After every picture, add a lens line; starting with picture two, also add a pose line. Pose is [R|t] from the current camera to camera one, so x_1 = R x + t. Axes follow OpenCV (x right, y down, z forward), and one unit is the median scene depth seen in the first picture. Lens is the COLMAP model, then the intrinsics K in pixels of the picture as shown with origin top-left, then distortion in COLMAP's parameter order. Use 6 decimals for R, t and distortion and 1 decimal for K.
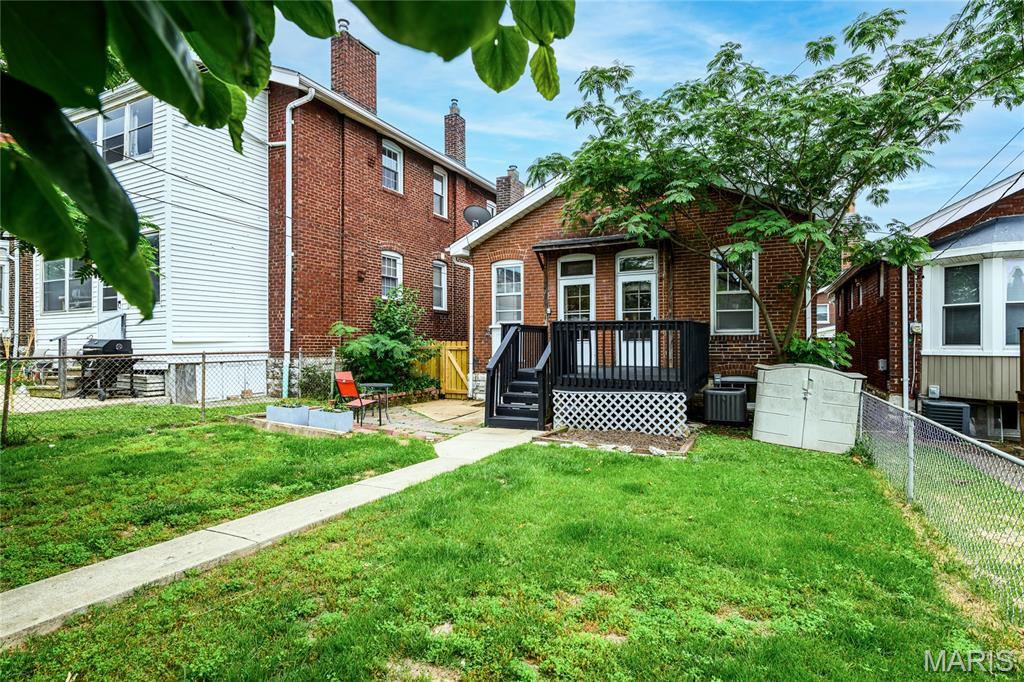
lens RADIAL K [[513.2, 0, 512.0], [0, 513.2, 341.0], [0, 0, 1]] dist [-0.000583, -0.000022]
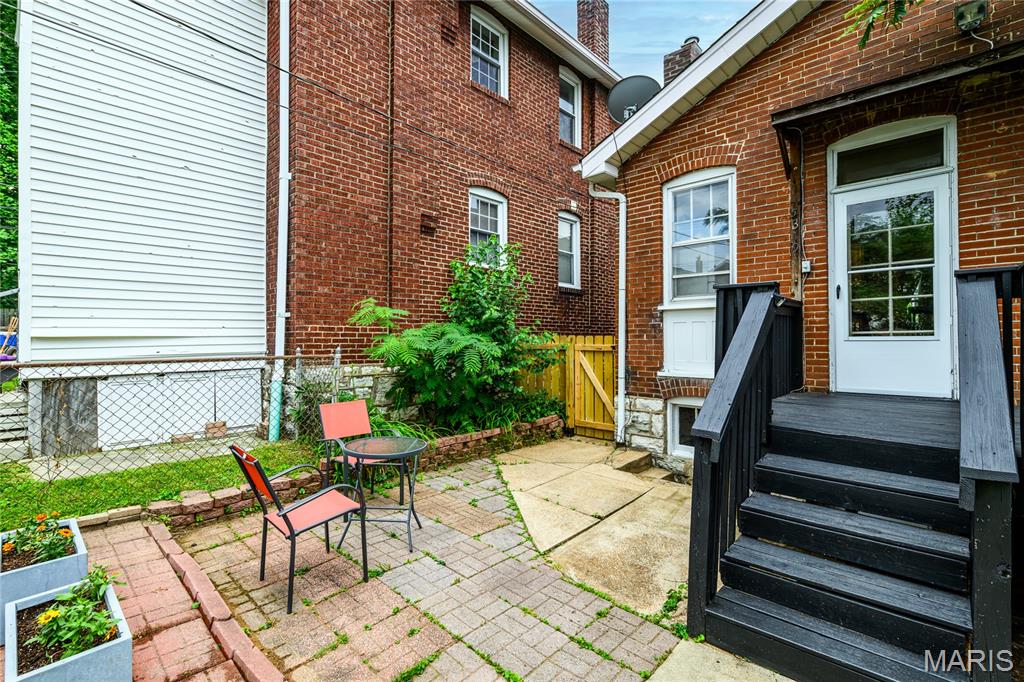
lens RADIAL K [[450.6, 0, 510.2], [0, 450.6, 336.3], [0, 0, 1]] dist [0.001412, -0.000025]
pose [[0.955777, 0.000044, -0.294093, -0.053048], [-0.000074, 1.000000, -0.000093, 0.000965], [0.294093, 0.000111, 0.955777, 0.521956]]
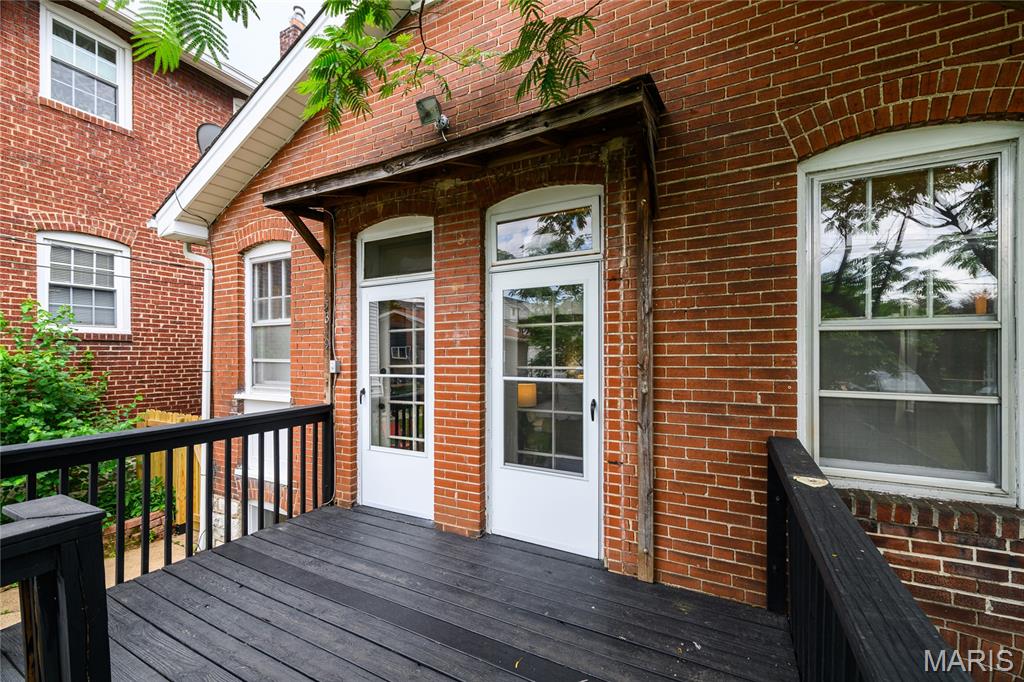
lens RADIAL K [[400.9, 0, 513.8], [0, 400.9, 350.4], [0, 0, 1]] dist [0.000557, 0.000009]
pose [[0.999918, -0.001874, -0.012648, 0.199969], [0.001937, 0.999986, 0.004922, -0.067669], [0.012639, -0.004946, 0.999908, 0.650978]]
